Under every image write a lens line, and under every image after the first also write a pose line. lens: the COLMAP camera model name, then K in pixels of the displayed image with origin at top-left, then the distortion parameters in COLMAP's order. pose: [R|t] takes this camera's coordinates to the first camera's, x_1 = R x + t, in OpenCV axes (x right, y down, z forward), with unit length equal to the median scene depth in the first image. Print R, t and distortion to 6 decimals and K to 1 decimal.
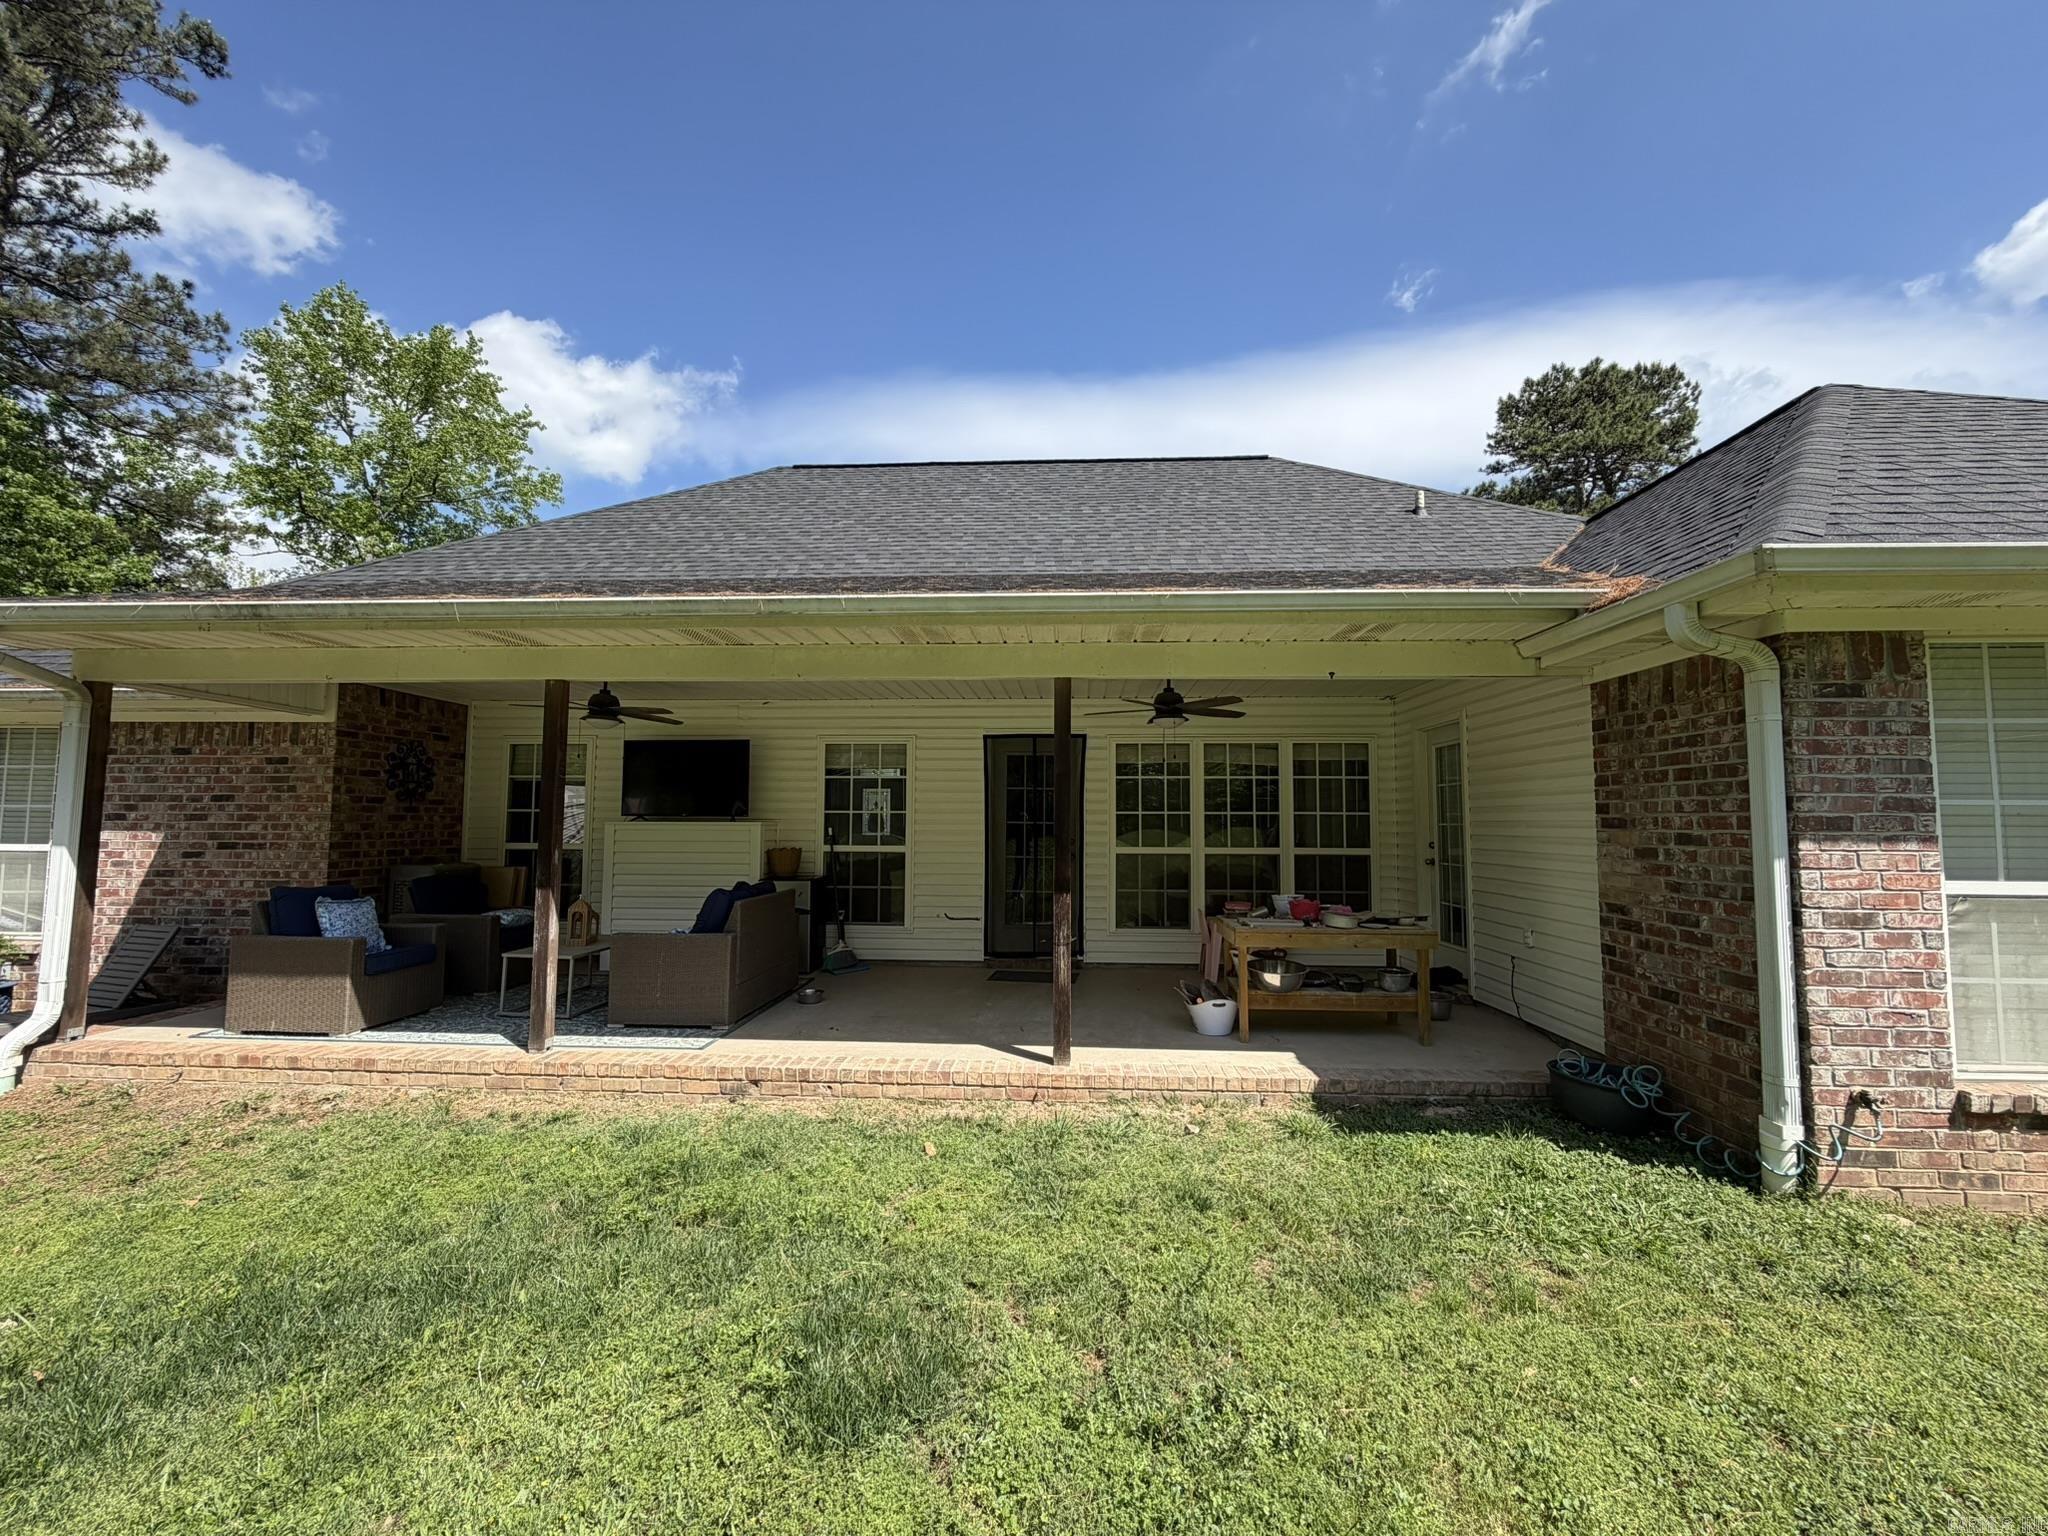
lens RADIAL K [[814.3, 0, 1018.5], [0, 814.3, 769.9], [0, 0, 1]] dist [0.000154, 0.000604]
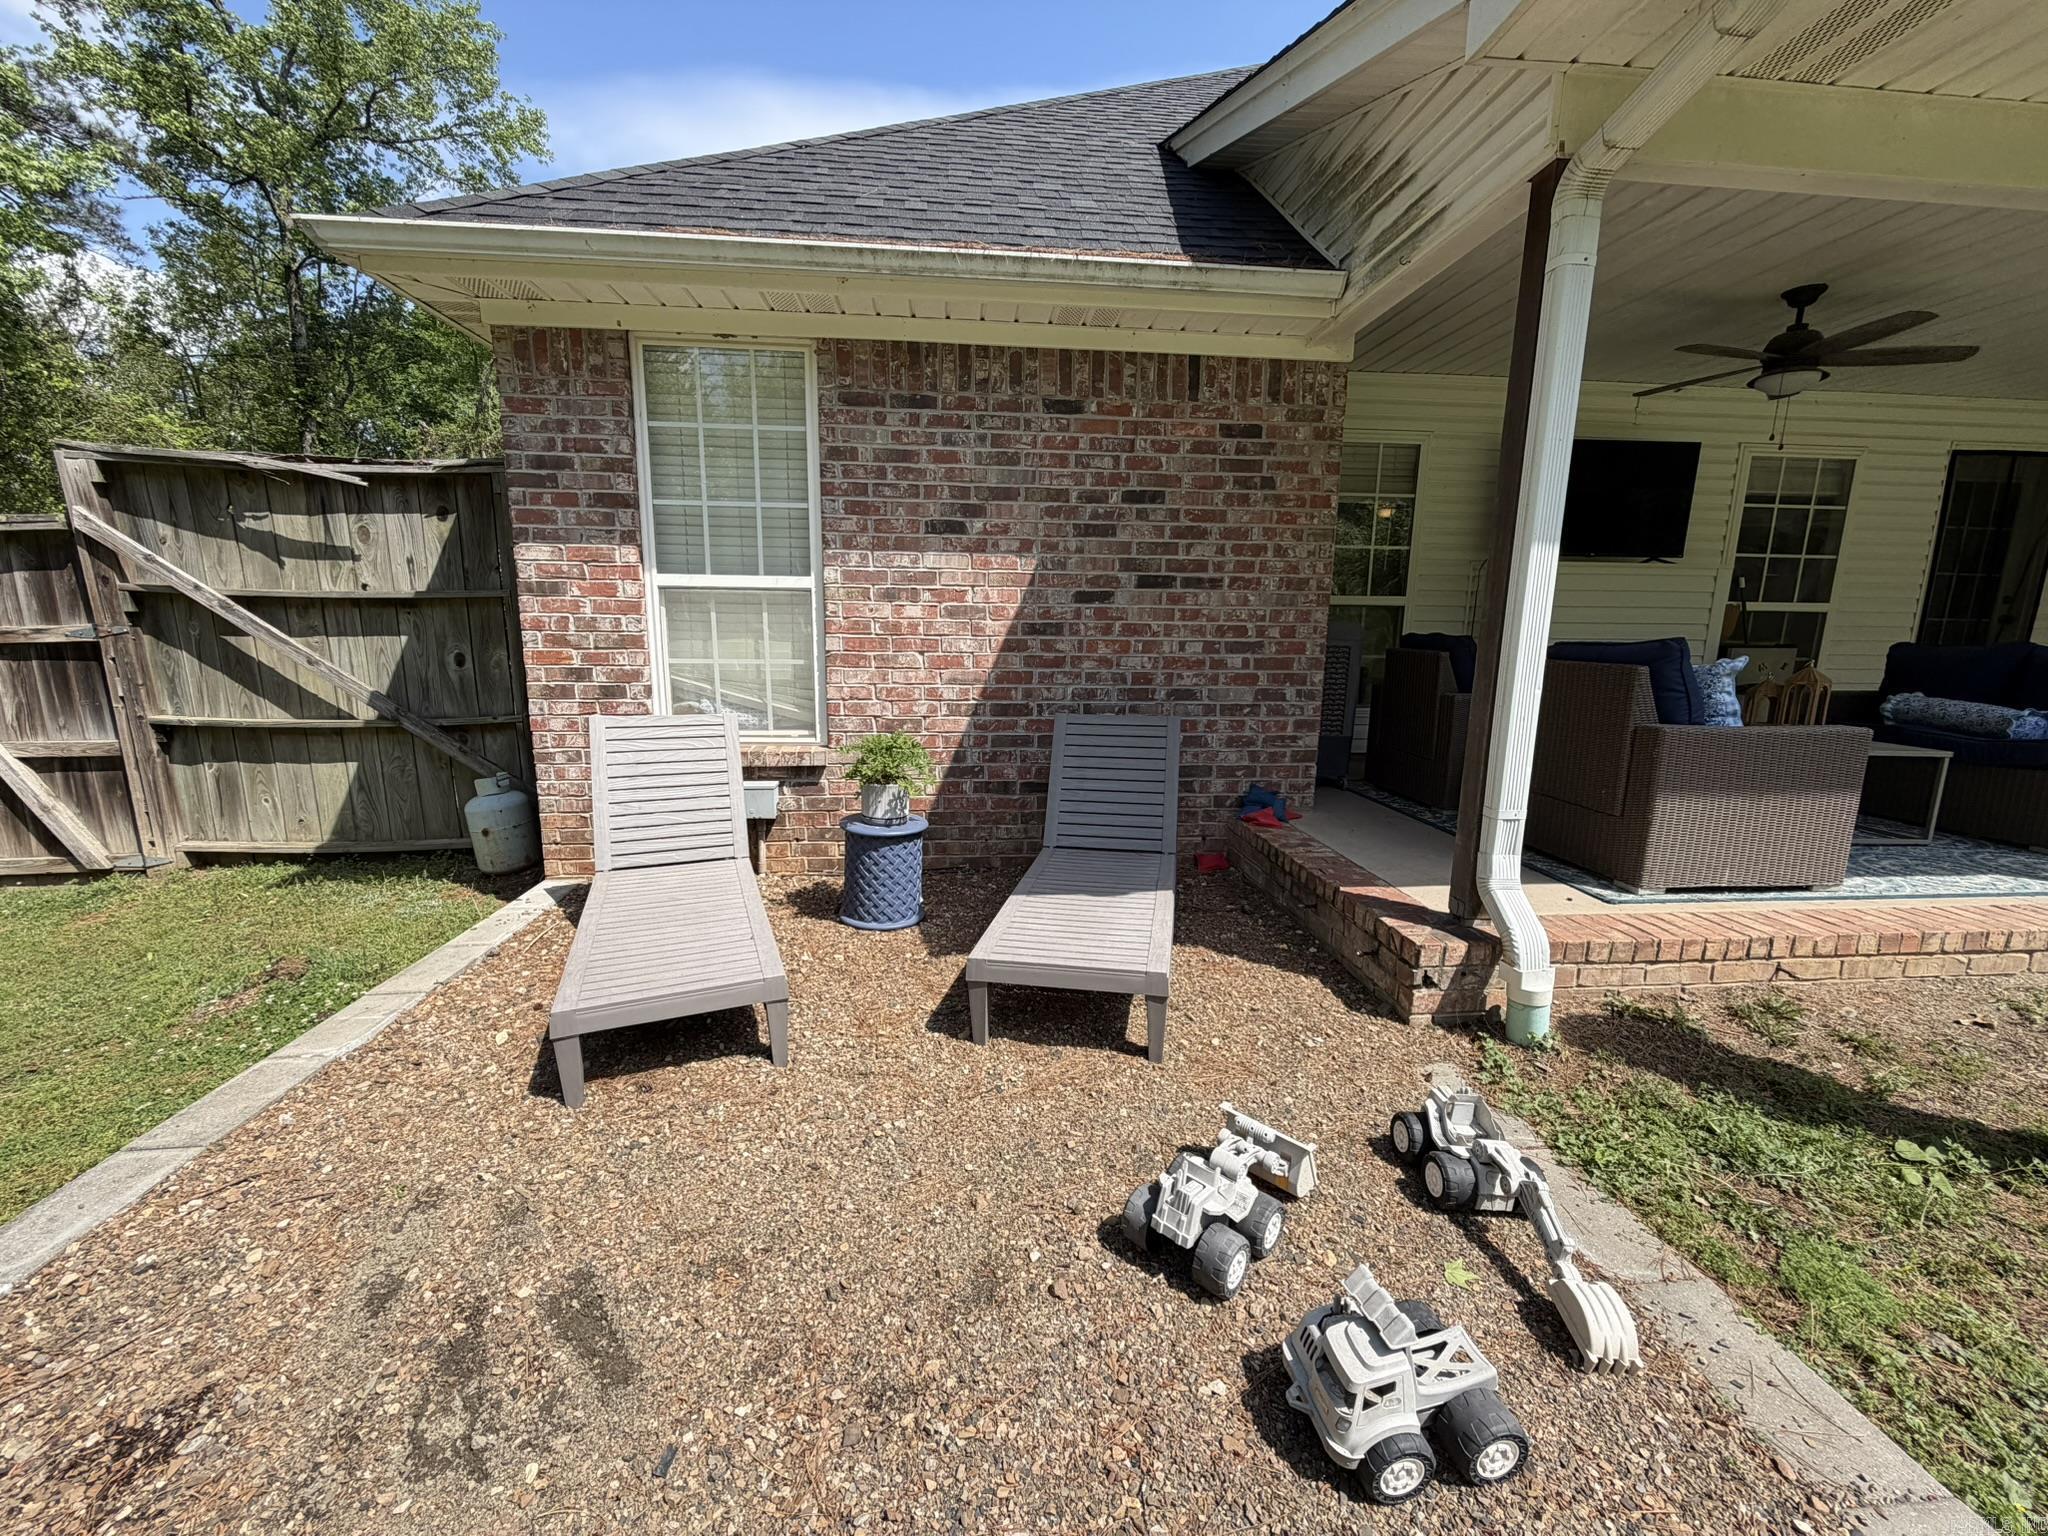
lens RADIAL K [[814.3, 0, 1018.5], [0, 814.3, 769.9], [0, 0, 1]] dist [0.000154, 0.000604]
pose [[0.988102, -0.021412, 0.152304, -1.156791], [-0.016878, 0.969184, 0.245757, 0.081647], [-0.152872, -0.245404, 0.957292, 0.417775]]
